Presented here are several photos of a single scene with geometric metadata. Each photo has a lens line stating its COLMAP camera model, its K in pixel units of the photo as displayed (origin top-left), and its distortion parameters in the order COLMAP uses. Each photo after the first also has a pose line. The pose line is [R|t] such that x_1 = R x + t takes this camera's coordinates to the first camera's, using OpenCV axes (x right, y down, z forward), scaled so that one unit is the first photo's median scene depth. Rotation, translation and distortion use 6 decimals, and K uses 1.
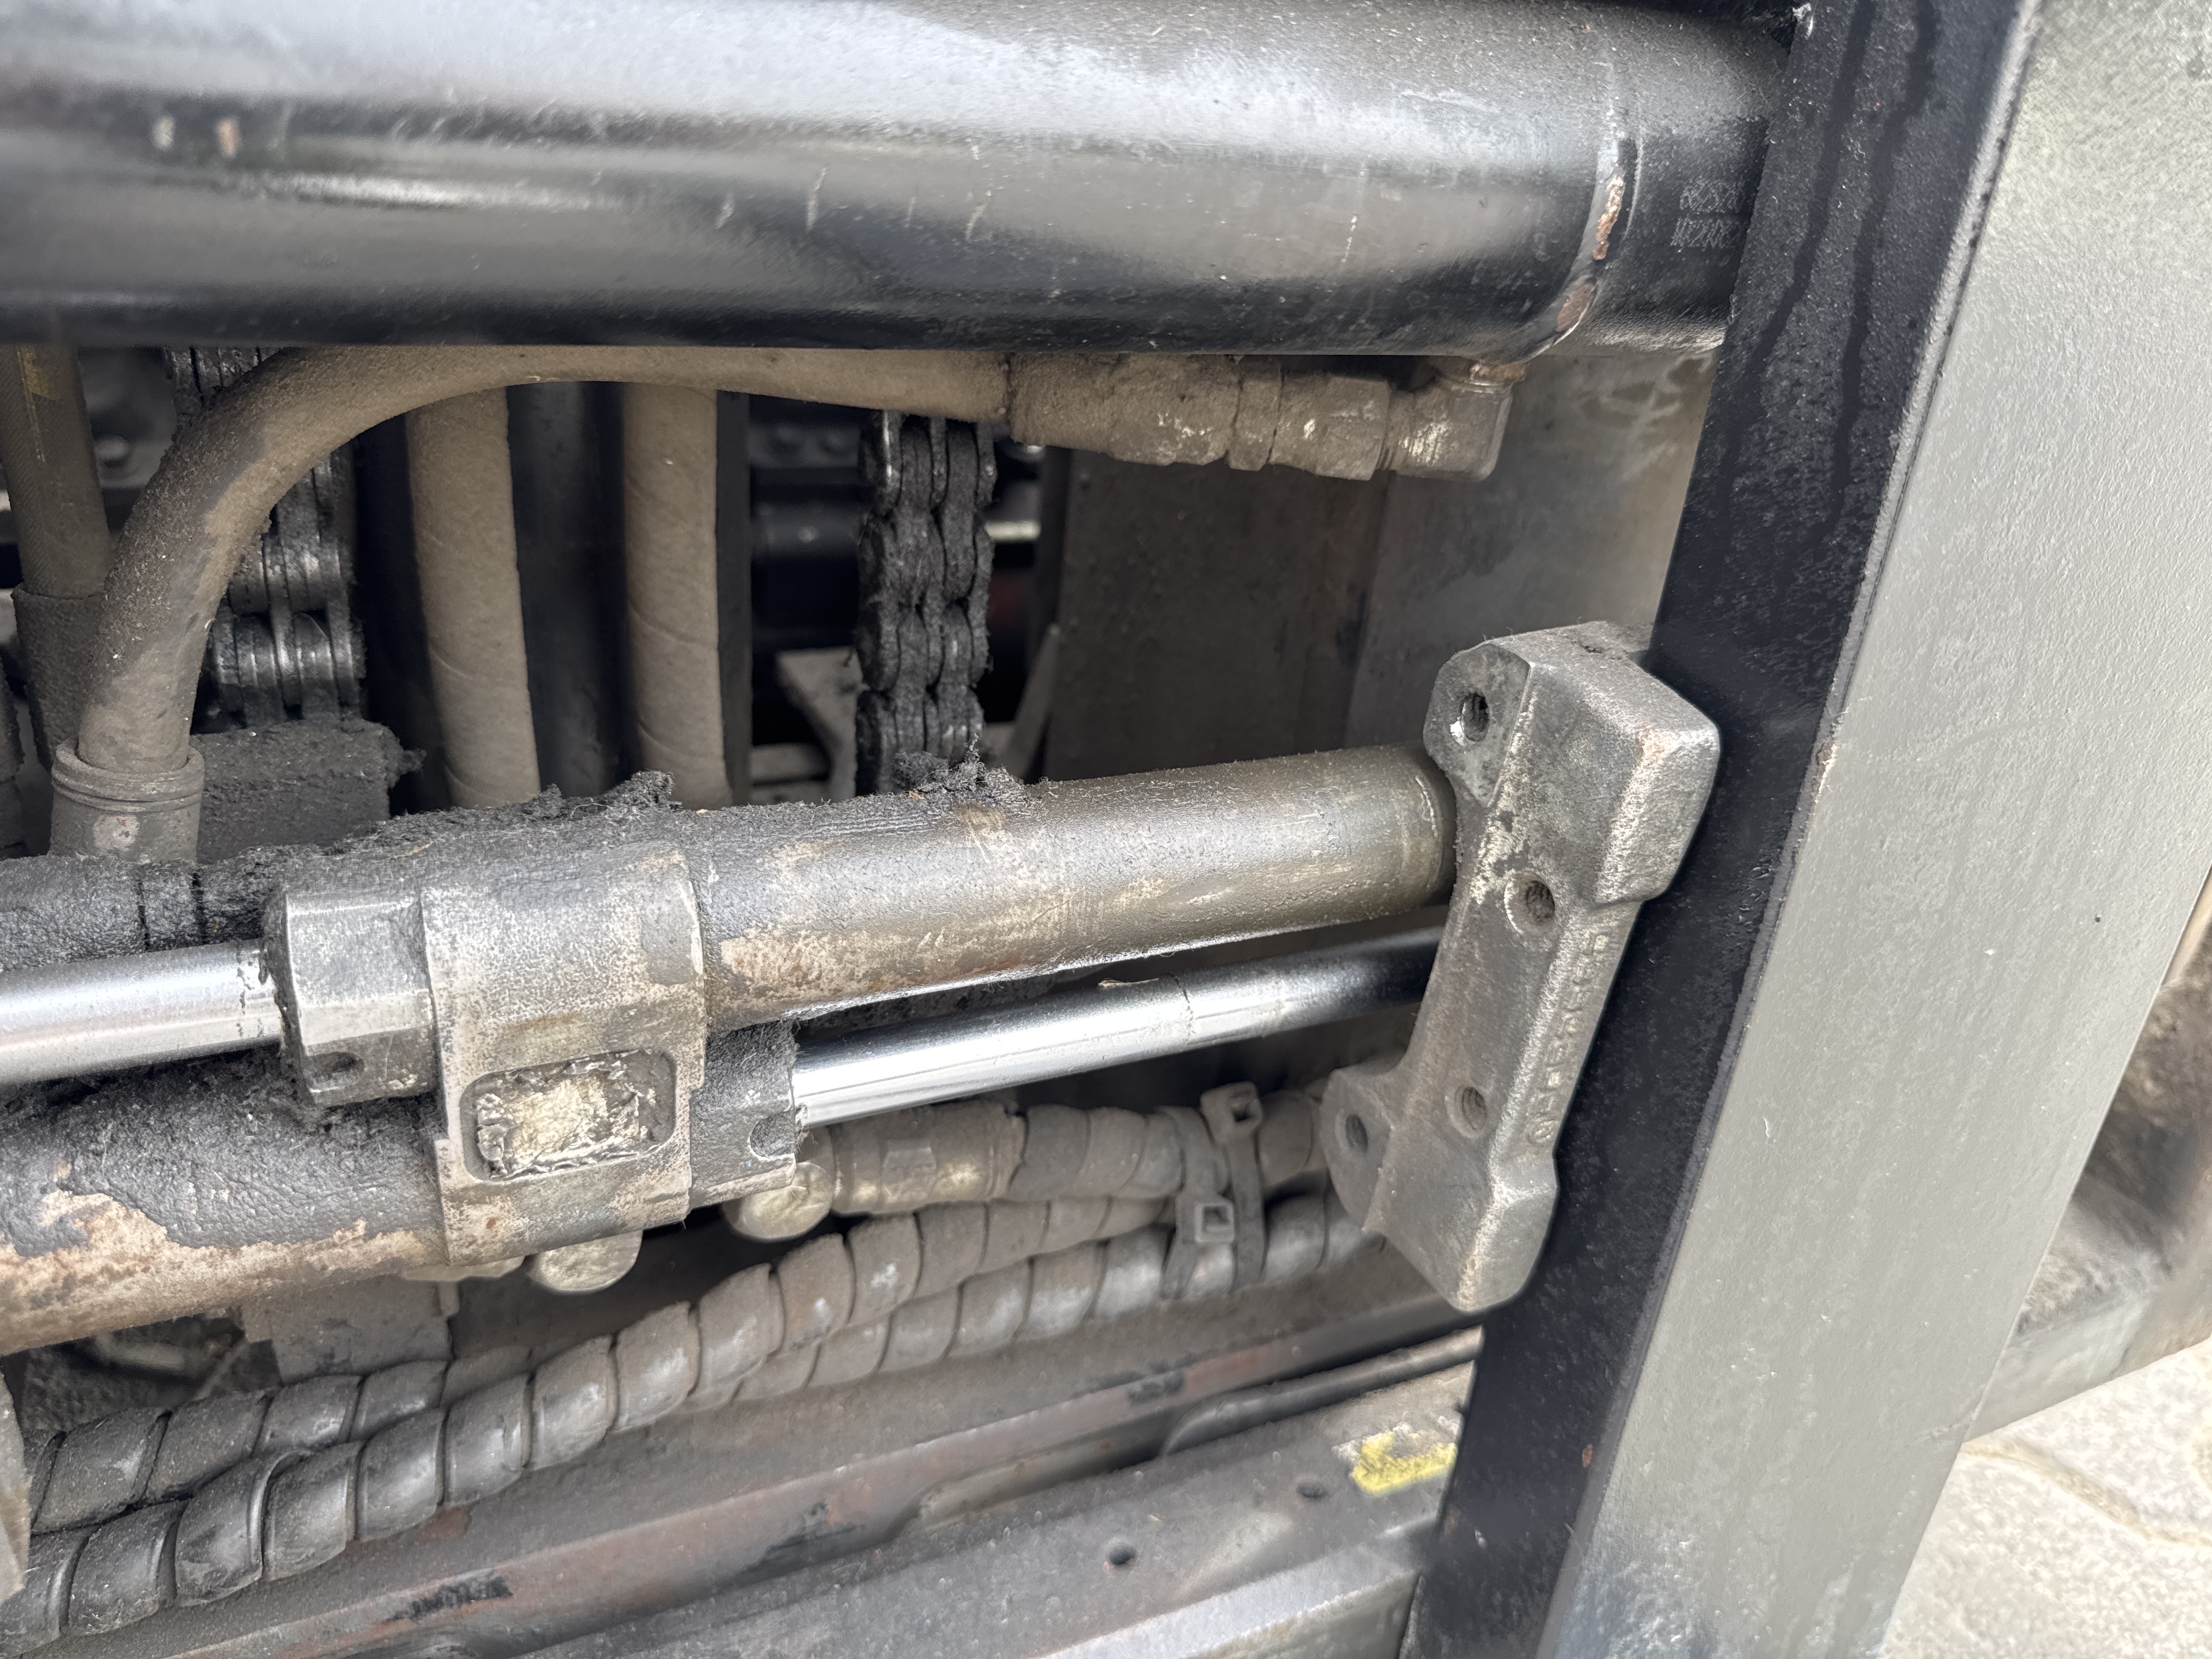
lens RADIAL K [[1605.1, 0, 1103.2], [0, 1605.1, 837.8], [0, 0, 1]] dist [0.120109, -0.237923]
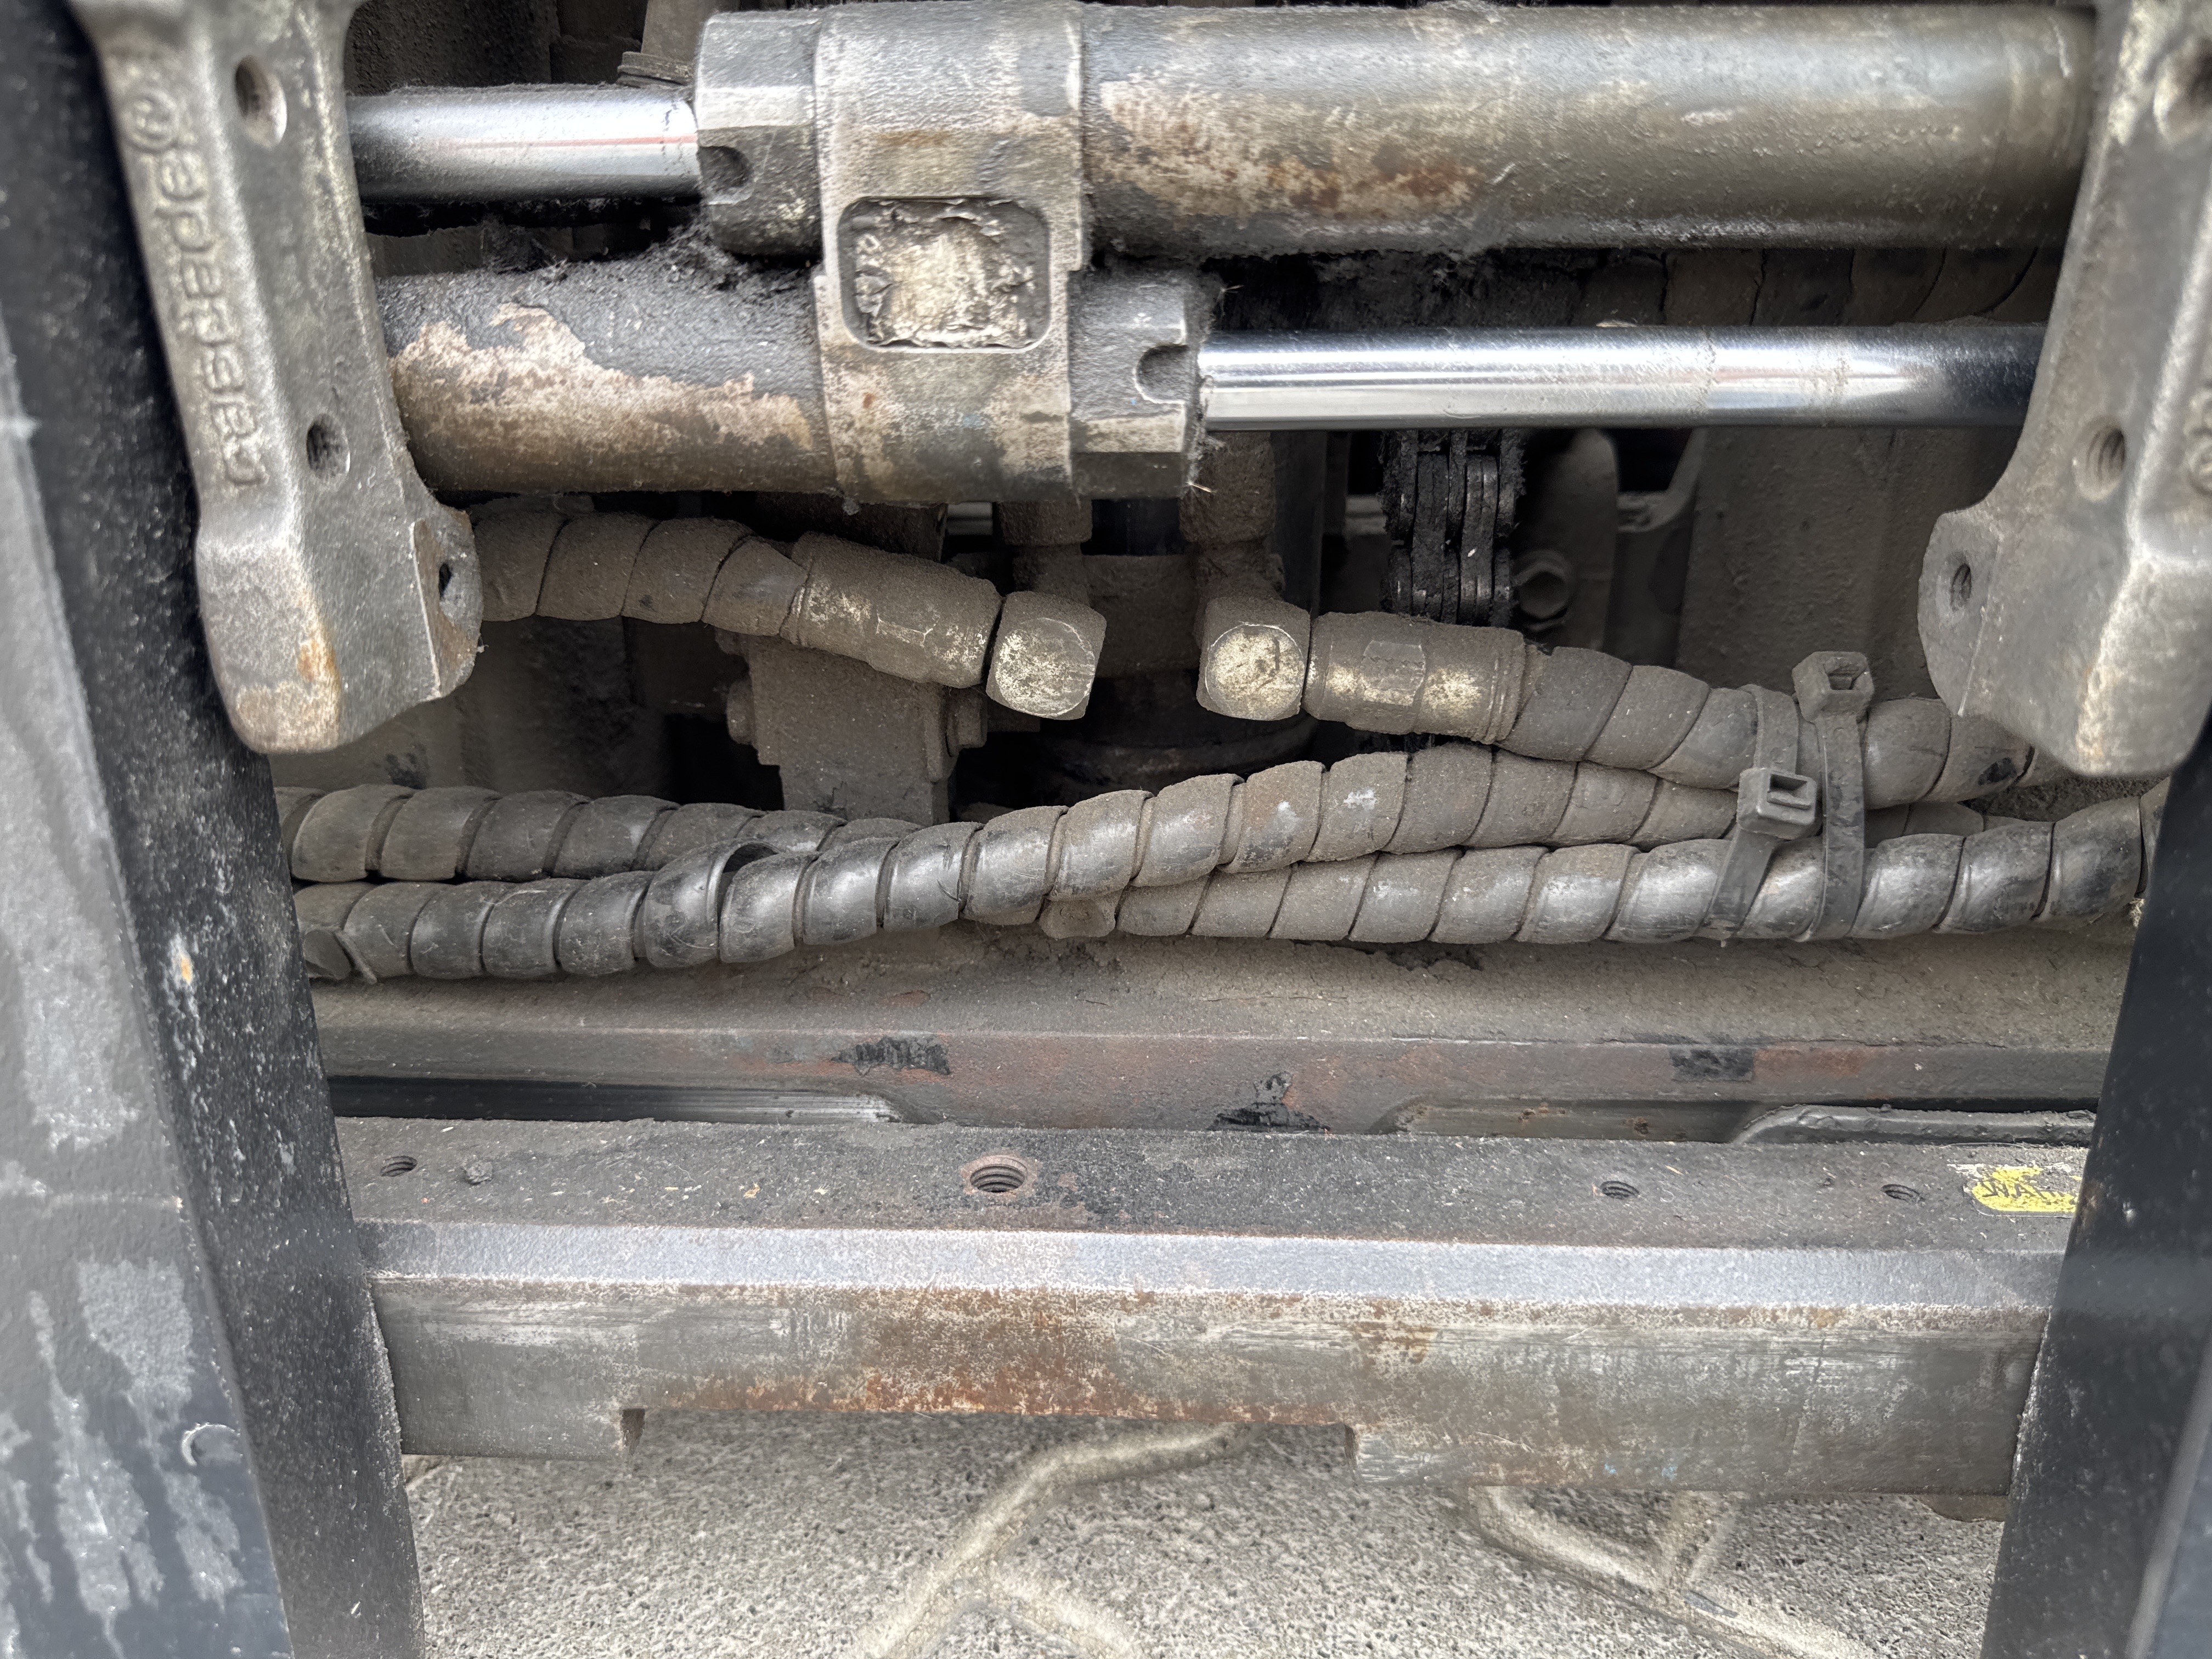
lens RADIAL K [[1619.9, 0, 1101.1], [0, 1619.9, 827.1], [0, 0, 1]] dist [0.003322, -0.045638]
pose [[0.881494, 0.068795, -0.467157, 0.217215], [-0.127187, 0.987358, -0.094592, 0.551462], [0.454744, 0.142799, 0.879100, 0.234254]]
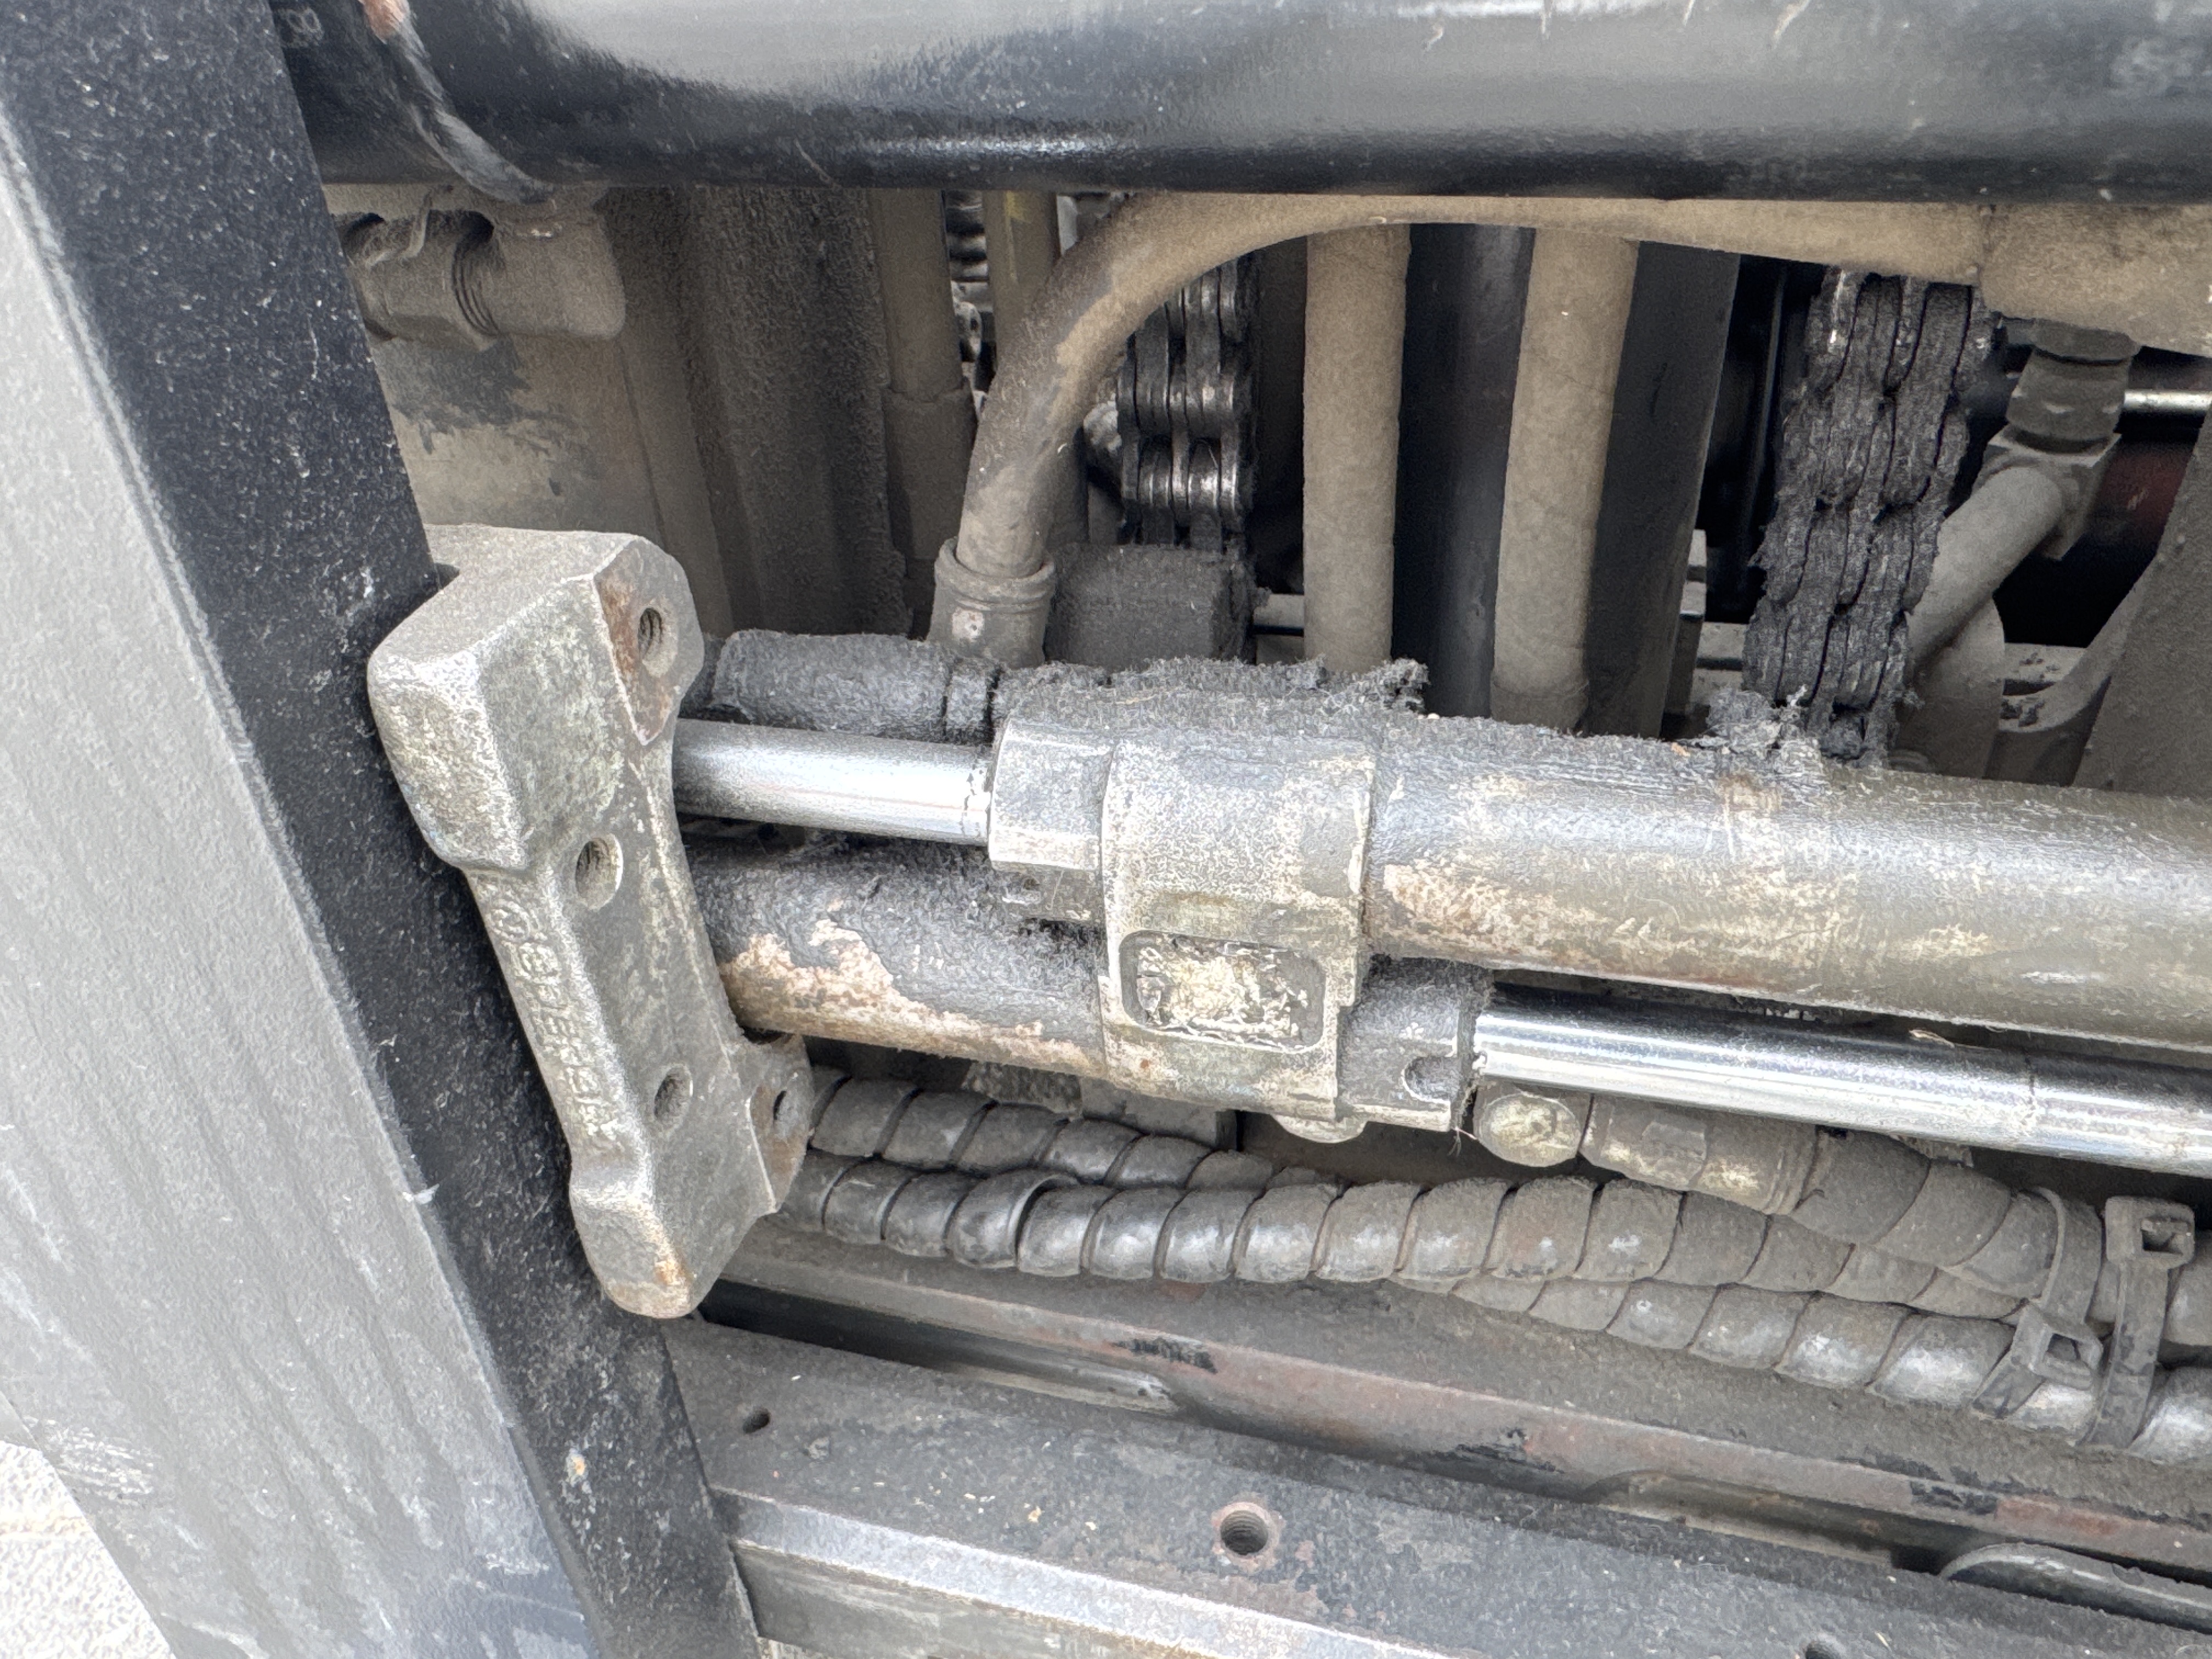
lens RADIAL K [[1583.9, 0, 1106.0], [0, 1583.9, 829.5], [0, 0, 1]] dist [-0.000096, -0.021672]
pose [[0.750810, 0.259490, -0.607412, 0.175515], [-0.185770, 0.965437, 0.182813, -0.085539], [0.633856, -0.024419, 0.773065, 0.200559]]
